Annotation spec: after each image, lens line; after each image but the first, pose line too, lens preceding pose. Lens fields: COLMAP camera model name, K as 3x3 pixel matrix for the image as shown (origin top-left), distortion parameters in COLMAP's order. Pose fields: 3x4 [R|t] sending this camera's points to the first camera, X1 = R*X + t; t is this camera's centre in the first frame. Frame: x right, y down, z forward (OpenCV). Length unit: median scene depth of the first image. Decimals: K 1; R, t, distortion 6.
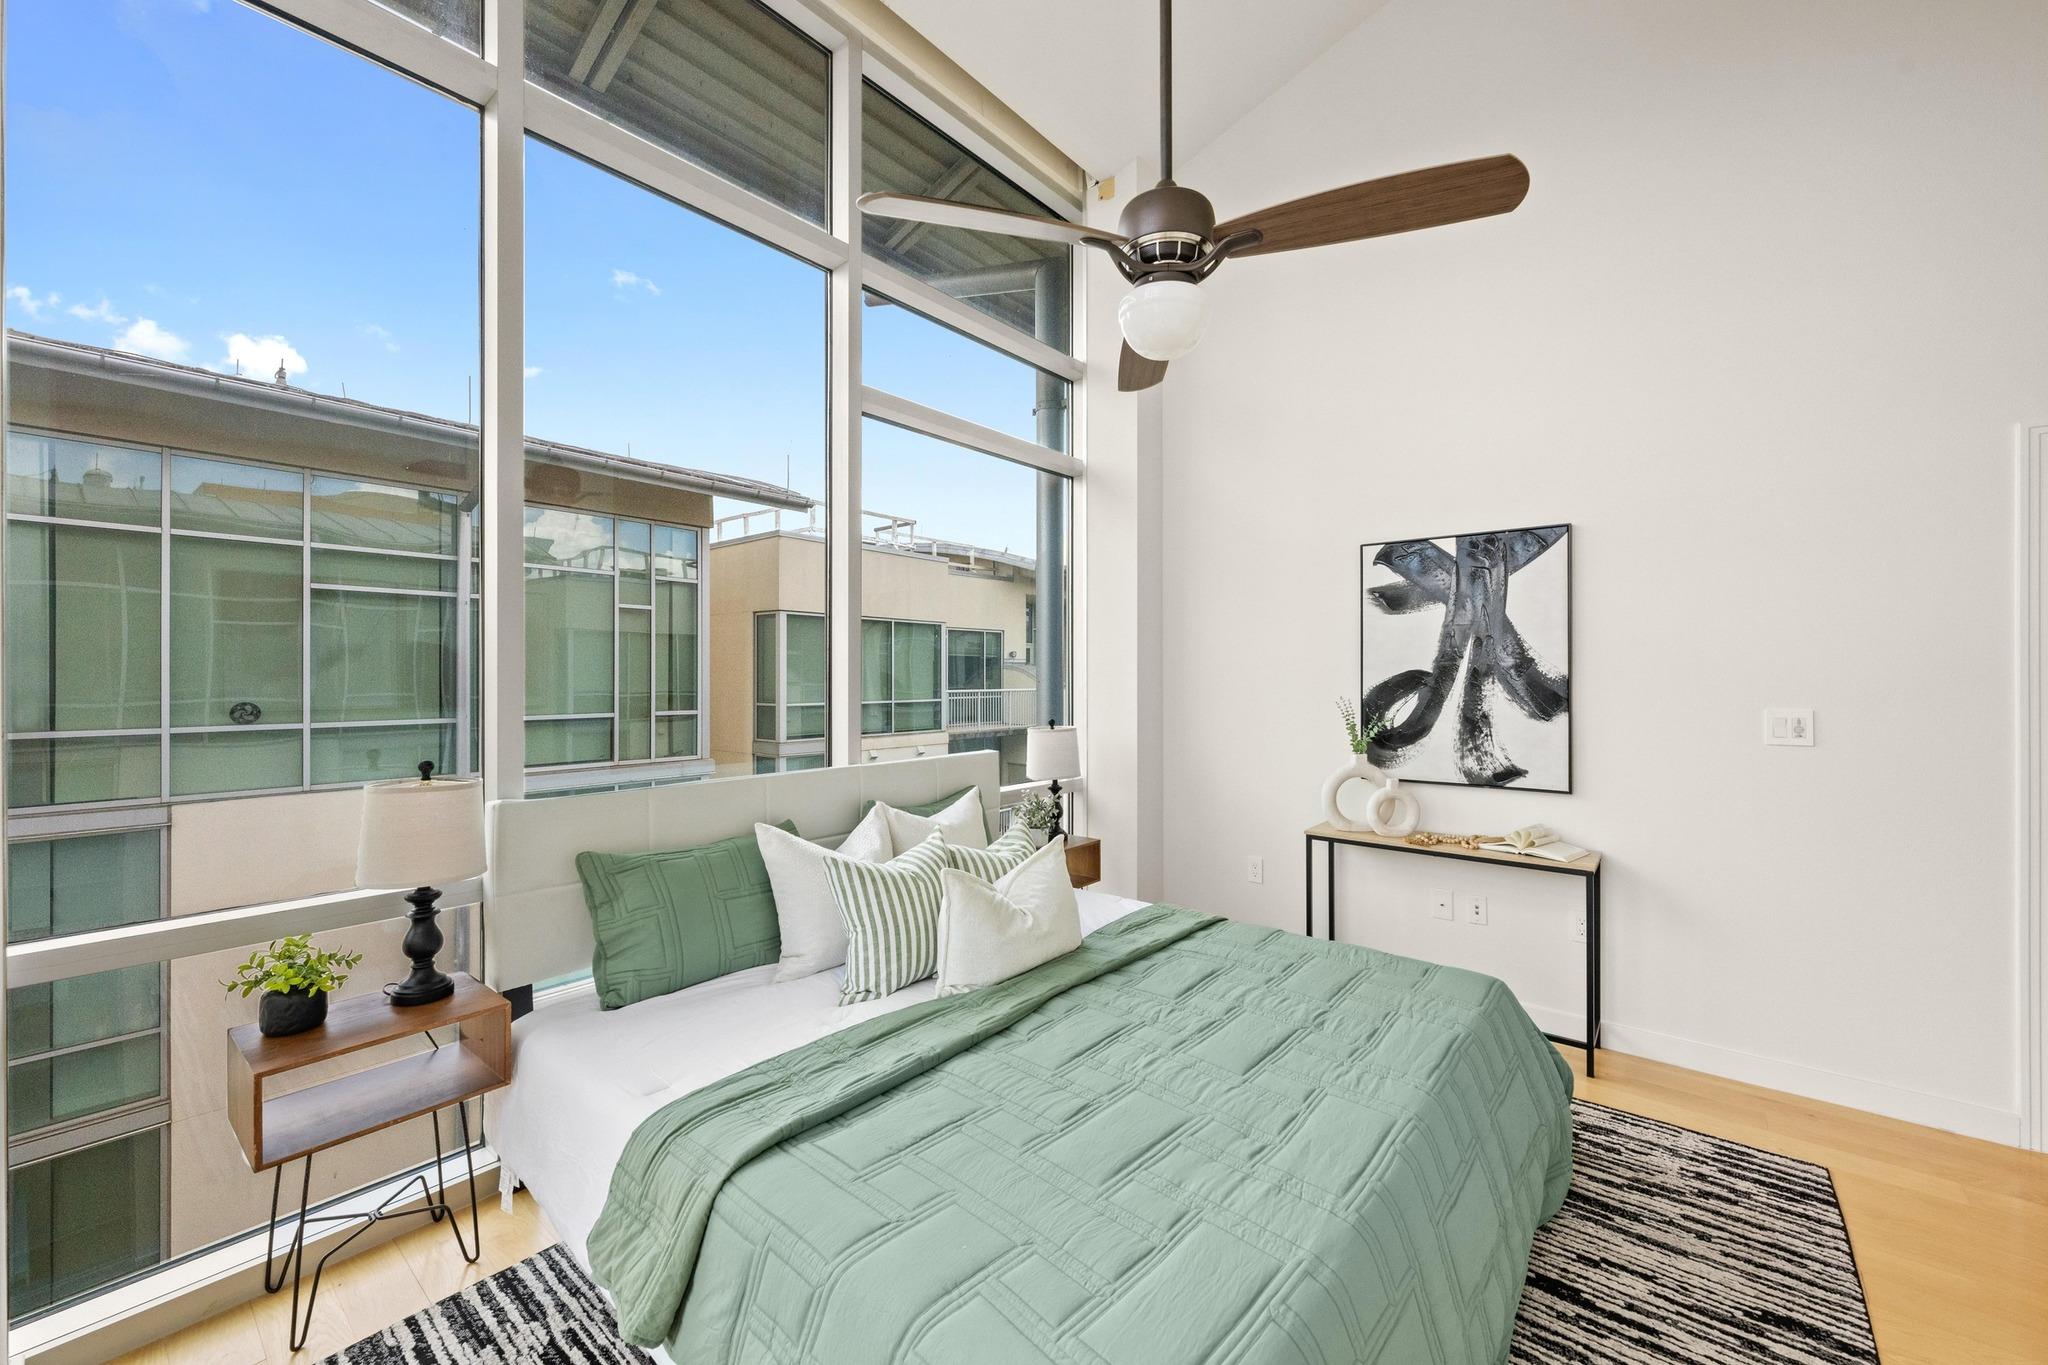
lens RADIAL K [[811.5, 0, 1019.5], [0, 811.5, 674.5], [0, 0, 1]] dist [-0.000631, 0.000488]
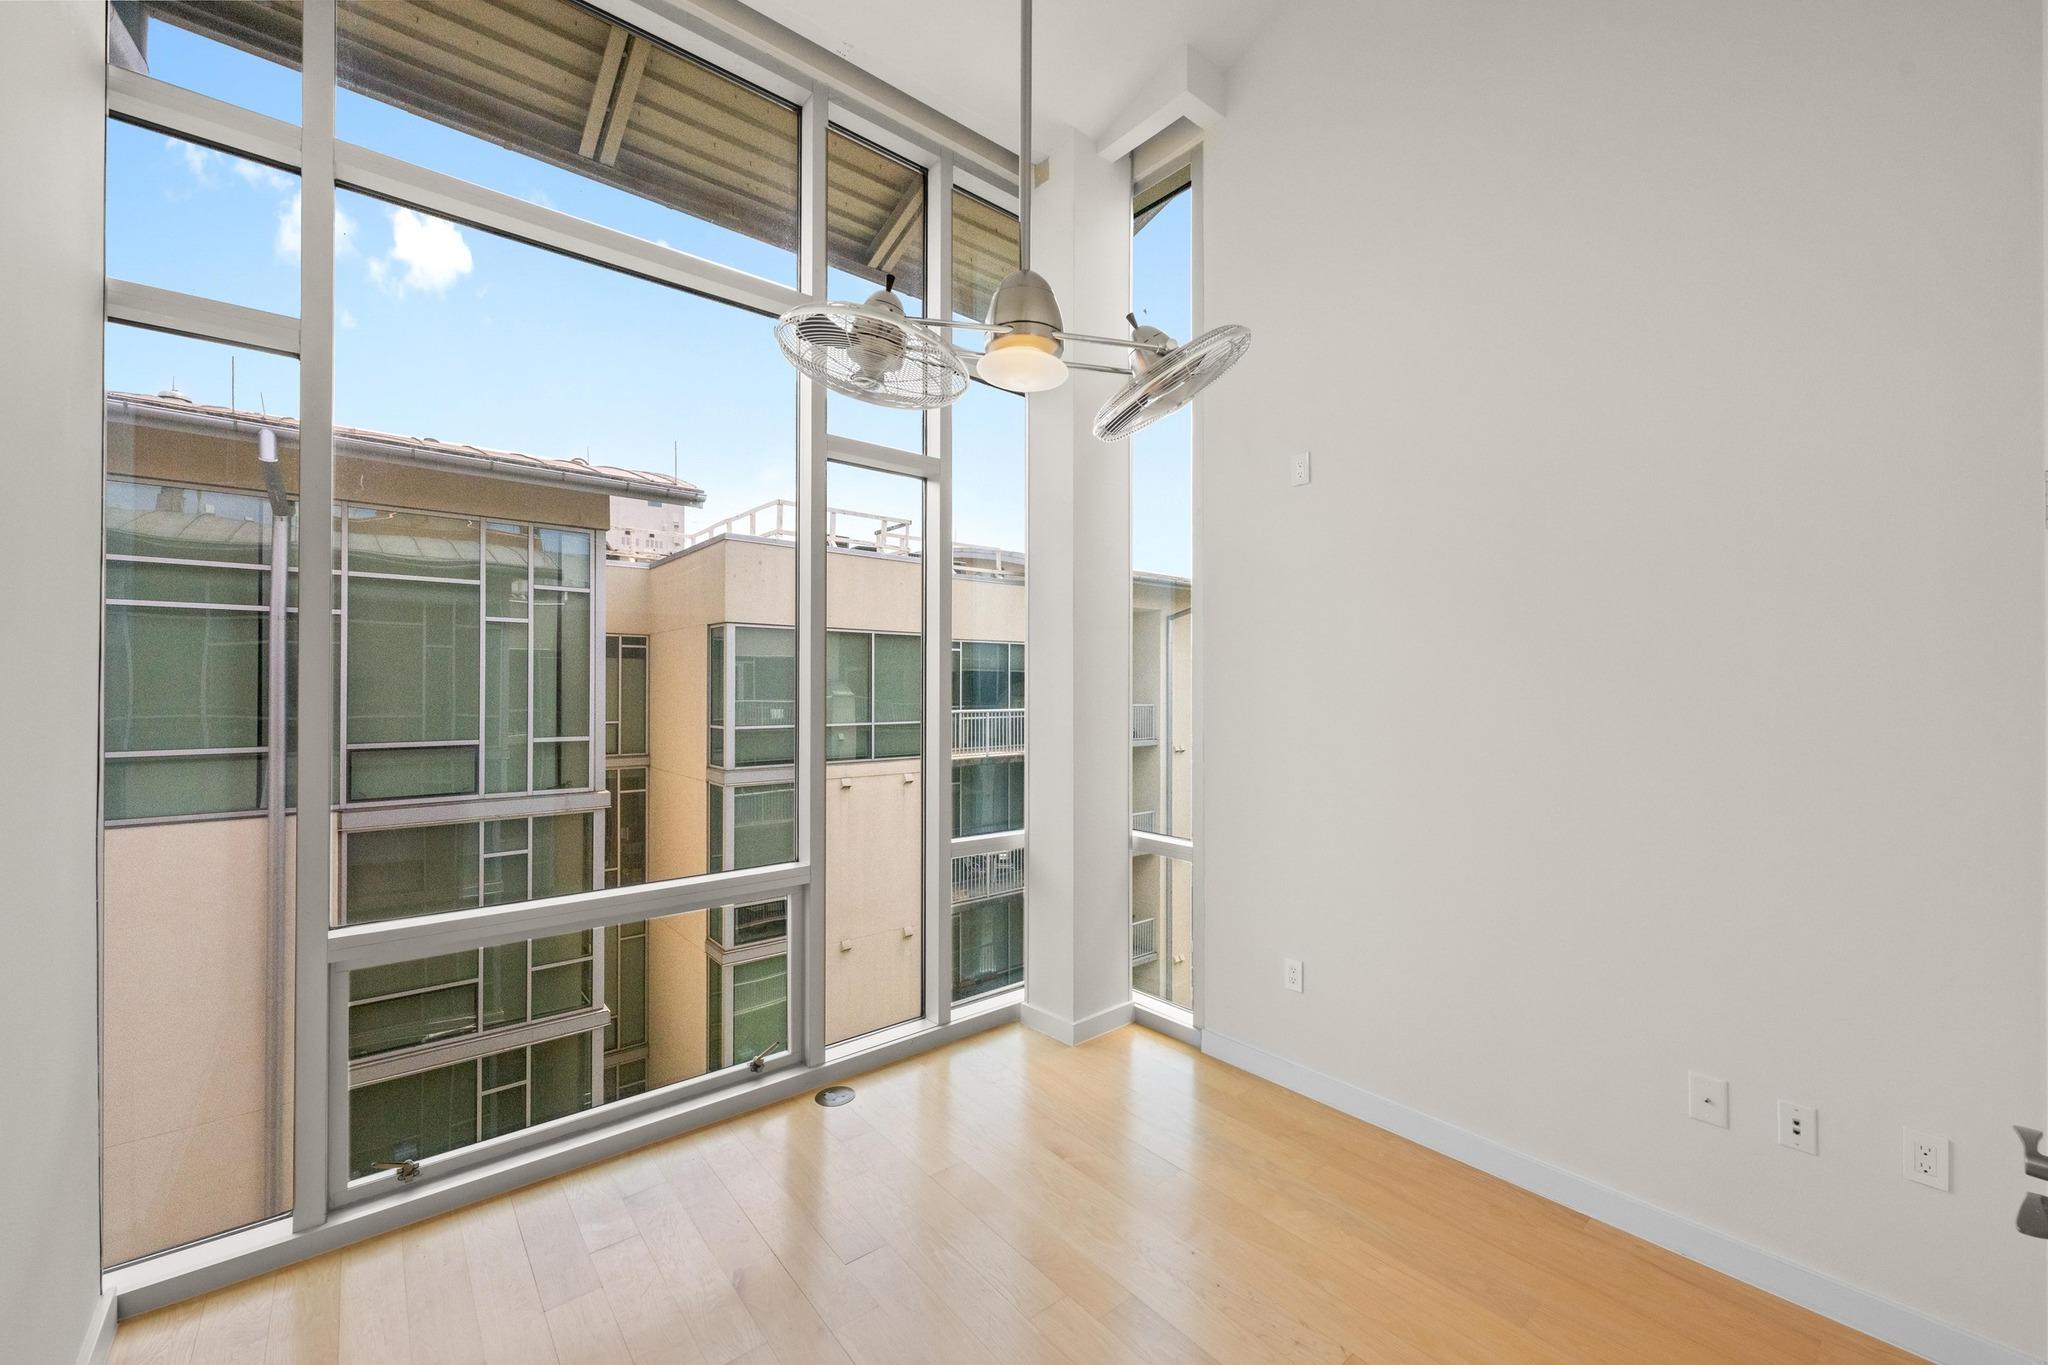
lens RADIAL K [[811.5, 0, 1005.5], [0, 811.5, 678.4], [0, 0, 1]] dist [-0.000631, 0.000488]
pose [[0.981258, -0.008172, -0.192523, 0.163937], [0.005416, 0.999875, -0.014838, -0.002334], [0.192621, 0.013518, 0.981180, 0.165512]]
